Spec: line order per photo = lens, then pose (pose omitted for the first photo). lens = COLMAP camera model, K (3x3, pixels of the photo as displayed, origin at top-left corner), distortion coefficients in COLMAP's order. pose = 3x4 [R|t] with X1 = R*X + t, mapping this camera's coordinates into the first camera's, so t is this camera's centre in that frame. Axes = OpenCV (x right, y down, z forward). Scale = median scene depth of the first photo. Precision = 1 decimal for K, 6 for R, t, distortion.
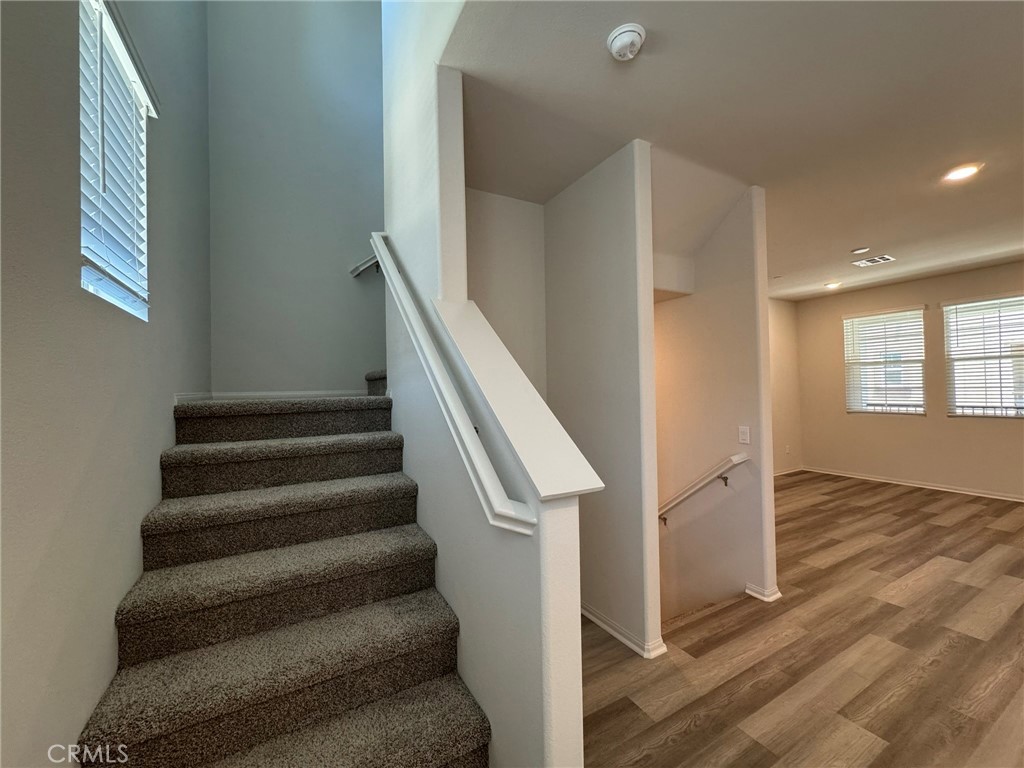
lens RADIAL K [[411.1, 0, 513.2], [0, 411.1, 385.0], [0, 0, 1]] dist [-0.003099, 0.000461]
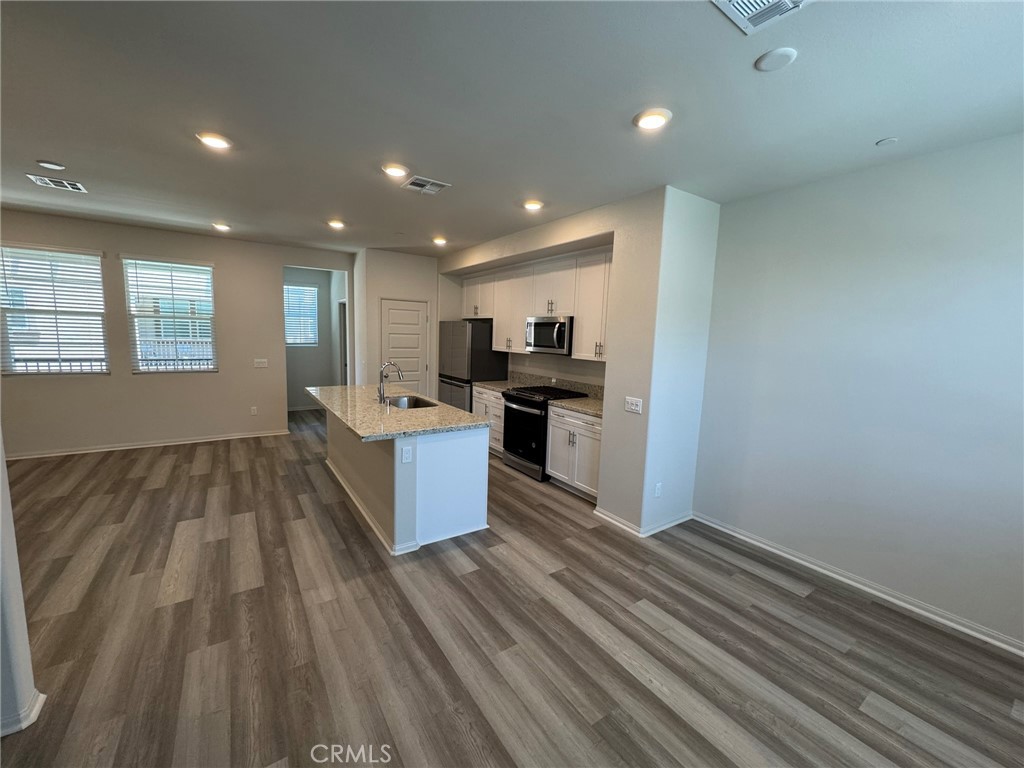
lens RADIAL K [[411.1, 0, 512.4], [0, 411.1, 384.9], [0, 0, 1]] dist [-0.003099, 0.000461]
pose [[-0.087916, -0.105720, 0.990502, 0.004683], [-0.041691, 0.993871, 0.102379, -0.069796], [-0.995255, -0.032294, -0.091785, 0.352611]]
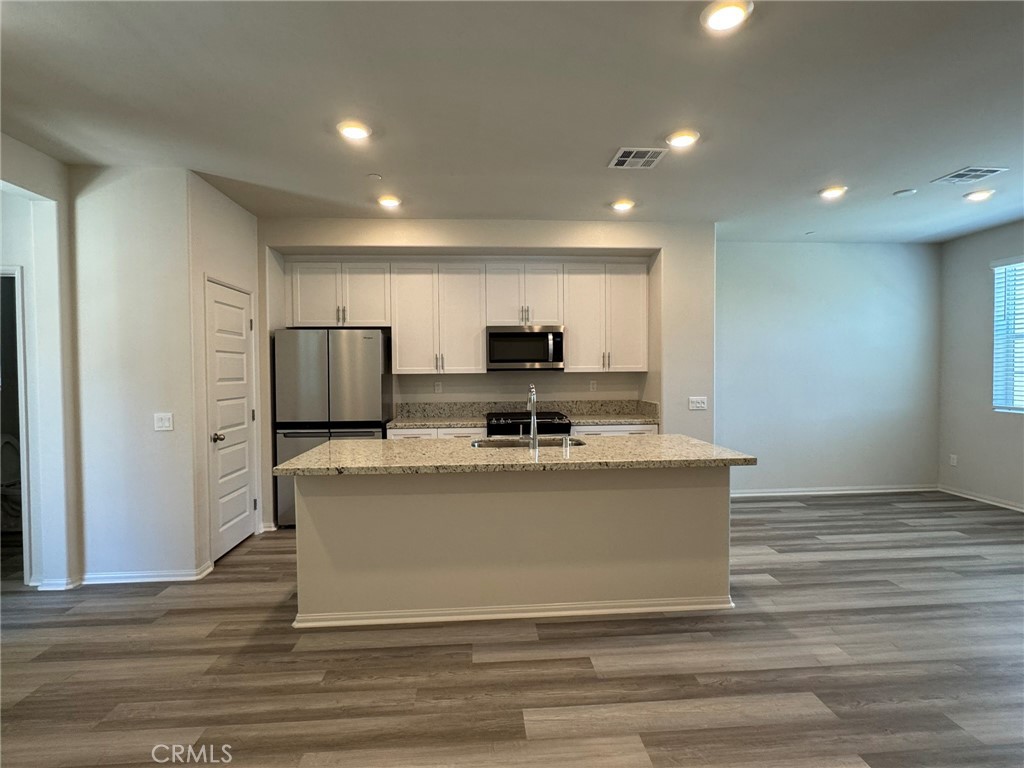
lens RADIAL K [[518.5, 0, 514.5], [0, 518.5, 383.2], [0, 0, 1]] dist [0.002529, -0.002254]
pose [[-0.906264, 0.019800, 0.422248, 1.024250], [0.024687, 0.999677, 0.006109, 0.008336], [-0.421990, 0.015960, -0.906460, 1.767357]]
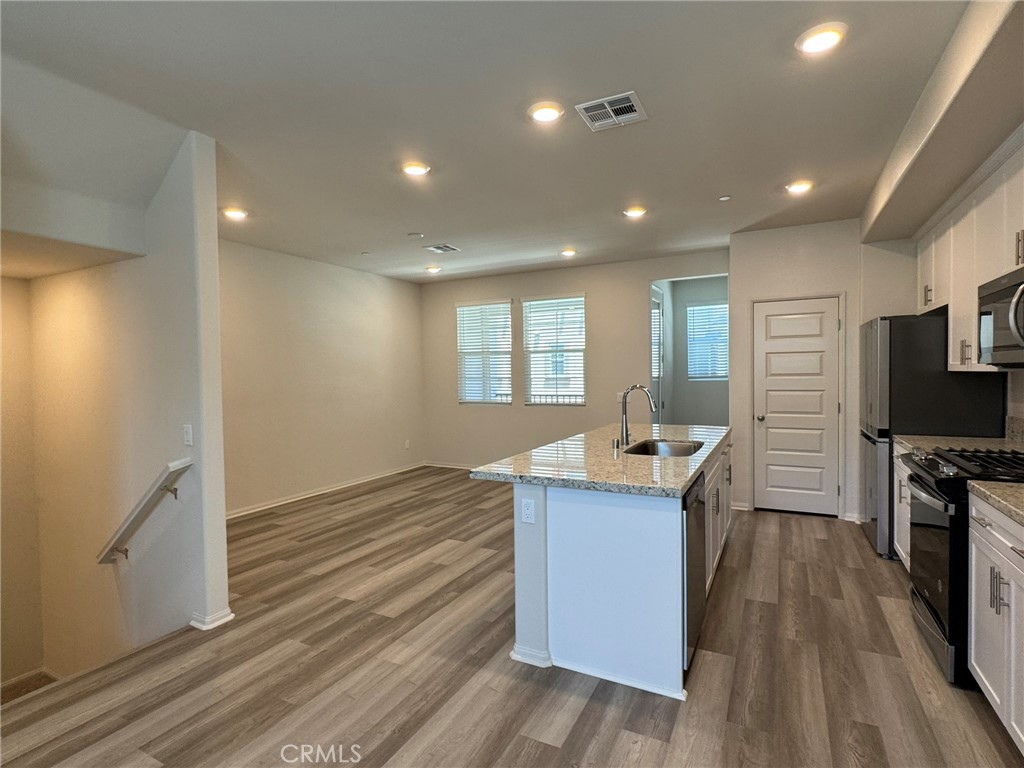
lens RADIAL K [[518.5, 0, 513.4], [0, 518.5, 385.5], [0, 0, 1]] dist [0.002529, -0.002254]
pose [[0.835802, -0.003934, 0.549017, 0.561452], [-0.009277, 0.999730, 0.021288, -0.005461], [-0.548953, -0.022885, 0.835540, -0.230165]]
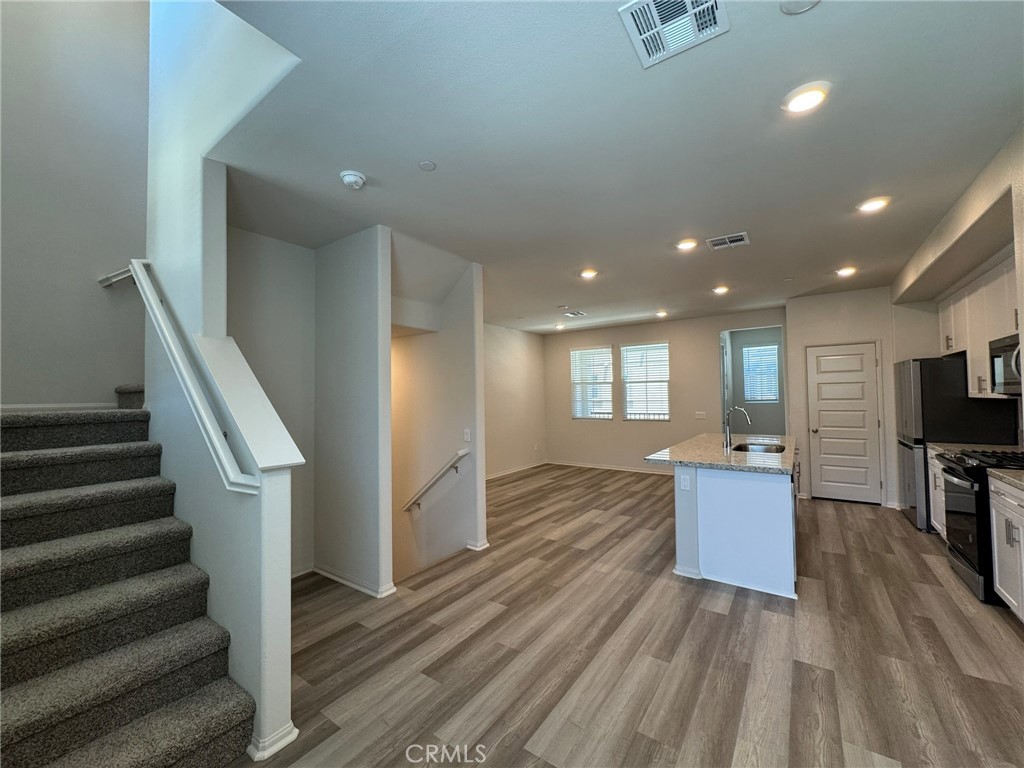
lens RADIAL K [[411.1, 0, 512.3], [0, 411.1, 384.8], [0, 0, 1]] dist [-0.003099, 0.000461]
pose [[0.904554, 0.019478, 0.425914, 0.101704], [-0.008366, 0.999574, -0.027945, -0.014475], [-0.426277, 0.021714, 0.904332, -0.366178]]
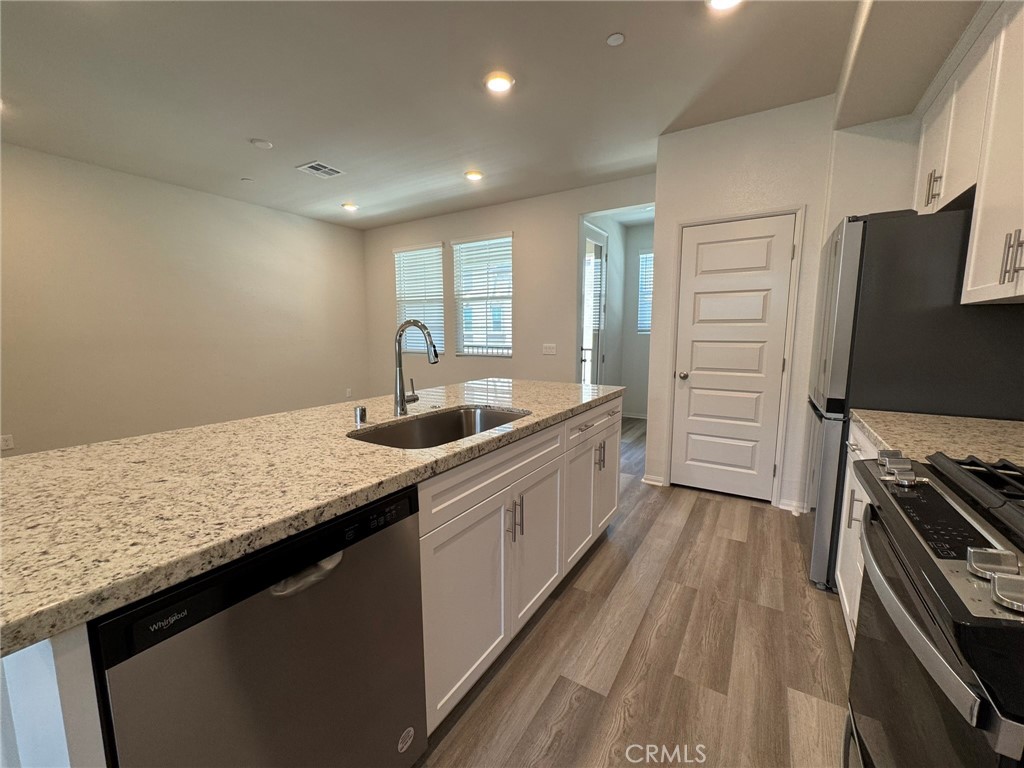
lens RADIAL K [[411.1, 0, 512.0], [0, 411.1, 384.4], [0, 0, 1]] dist [-0.003099, 0.000461]
pose [[0.878169, -0.038156, 0.476827, 1.333800], [-0.024192, 0.991995, 0.123936, 0.033067], [-0.477739, -0.120372, 0.870216, 0.041681]]
